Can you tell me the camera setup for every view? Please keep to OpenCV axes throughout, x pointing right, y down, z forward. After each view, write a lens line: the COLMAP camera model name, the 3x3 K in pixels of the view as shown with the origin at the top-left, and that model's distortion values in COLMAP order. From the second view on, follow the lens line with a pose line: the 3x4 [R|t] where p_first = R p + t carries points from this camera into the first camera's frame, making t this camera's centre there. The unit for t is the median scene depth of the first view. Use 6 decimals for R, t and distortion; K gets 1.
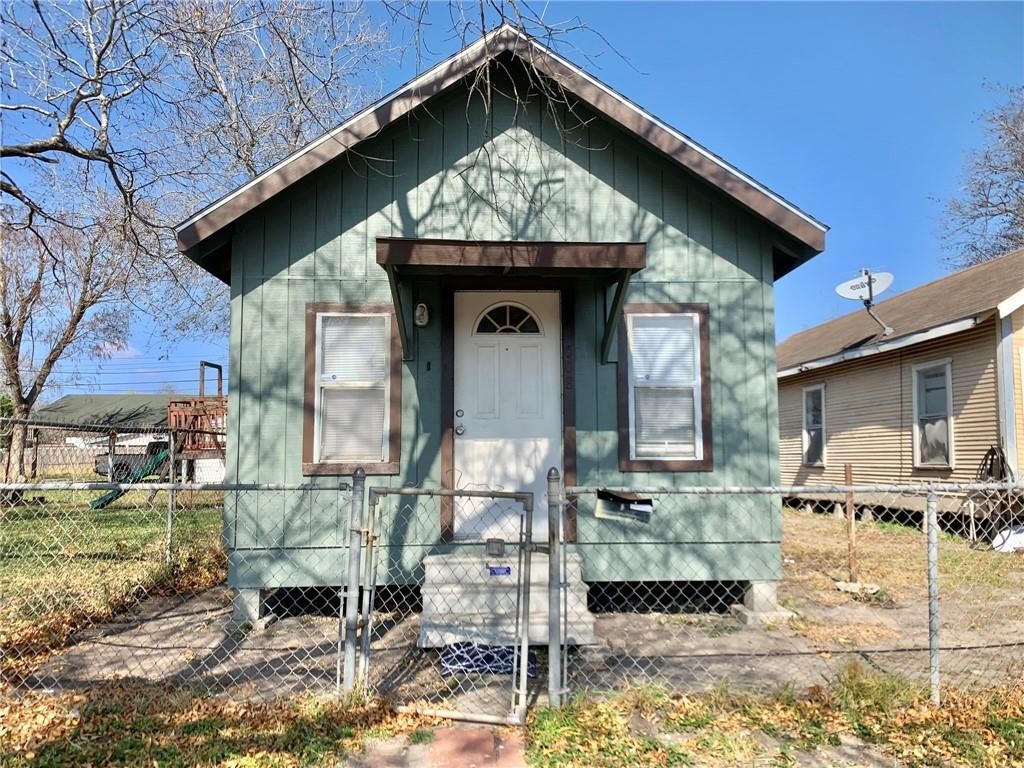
lens RADIAL K [[788.8, 0, 496.5], [0, 788.8, 398.9], [0, 0, 1]] dist [0.043789, -0.000347]
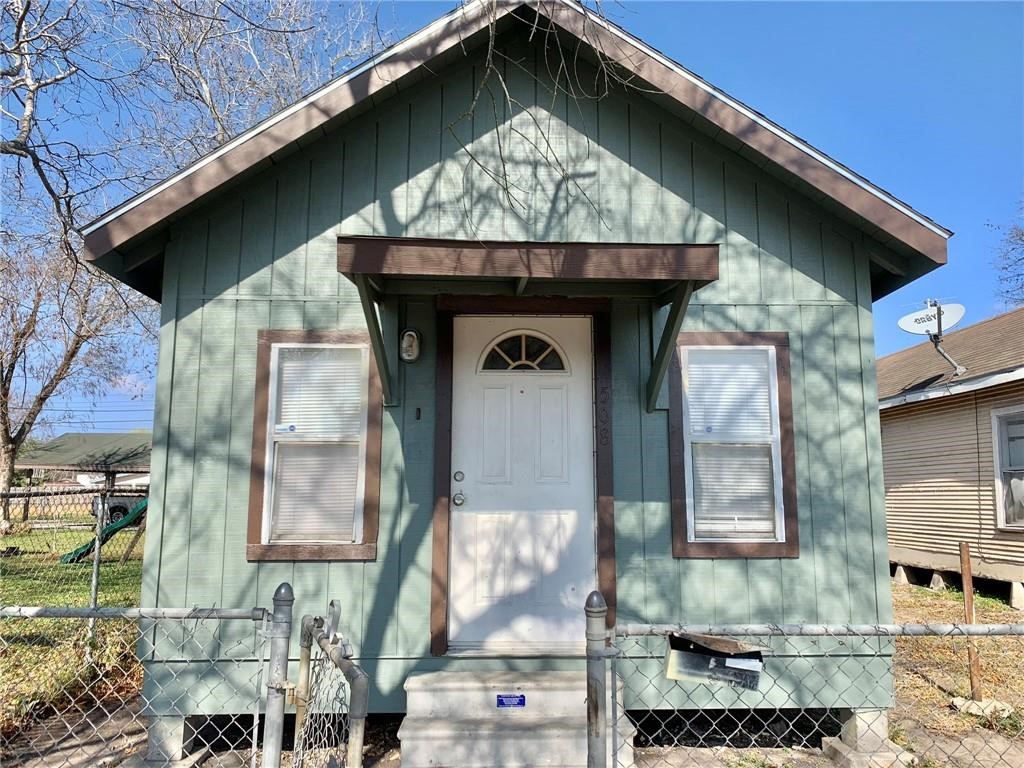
lens RADIAL K [[769.8, 0, 512.0], [0, 769.8, 384.0], [0, 0, 1]] dist [-0.001972, -0.000274]
pose [[0.999991, 0.003668, -0.002052, 0.005799], [-0.003793, 0.997903, -0.064611, -0.022861], [0.001810, 0.064619, 0.997908, 0.266168]]
